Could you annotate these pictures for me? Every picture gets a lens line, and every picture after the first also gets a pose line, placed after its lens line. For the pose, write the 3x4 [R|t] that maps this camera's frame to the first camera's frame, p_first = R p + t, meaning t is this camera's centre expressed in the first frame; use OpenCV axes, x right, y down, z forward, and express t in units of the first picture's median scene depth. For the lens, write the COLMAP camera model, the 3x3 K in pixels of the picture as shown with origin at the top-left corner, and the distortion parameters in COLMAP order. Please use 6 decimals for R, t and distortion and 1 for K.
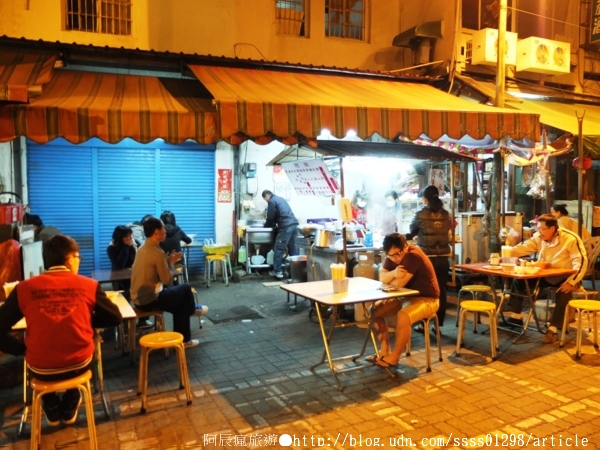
lens RADIAL K [[471.0, 0, 304.4], [0, 471.0, 220.1], [0, 0, 1]] dist [-0.077419, 0.076259]
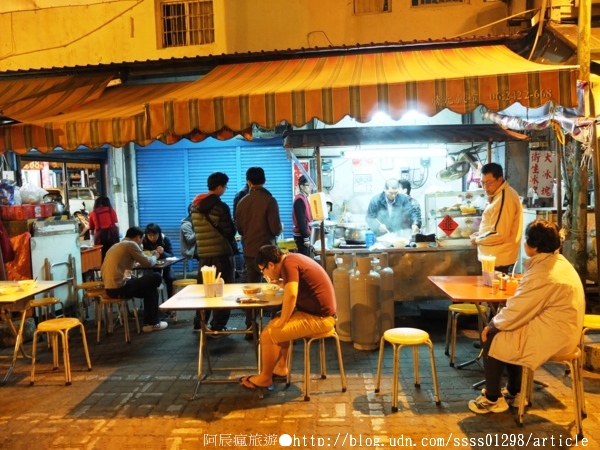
lens RADIAL K [[476.8, 0, 302.3], [0, 476.8, 222.5], [0, 0, 1]] dist [-0.073219, 0.075258]
pose [[0.877552, 0.013860, -0.479282, 0.365206], [-0.001946, 0.999677, 0.025346, -0.009956], [0.479478, -0.021309, 0.877295, 0.138715]]
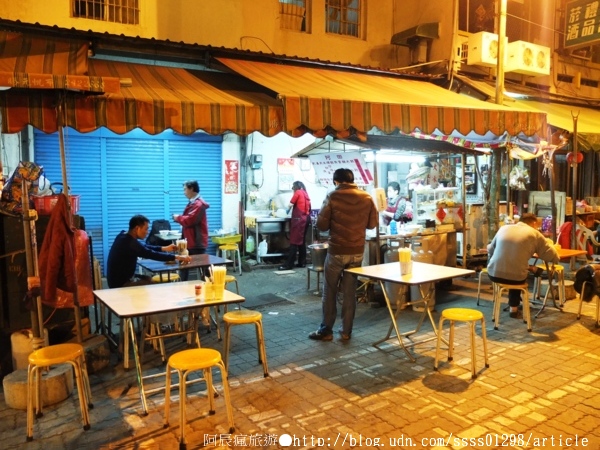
lens RADIAL K [[471.0, 0, 304.4], [0, 471.0, 220.1], [0, 0, 1]] dist [-0.077419, 0.076259]
pose [[0.993227, -0.008504, 0.115883, -0.153111], [0.006508, 0.999824, 0.017594, 0.003715], [-0.116012, -0.016721, 0.993107, -0.032484]]
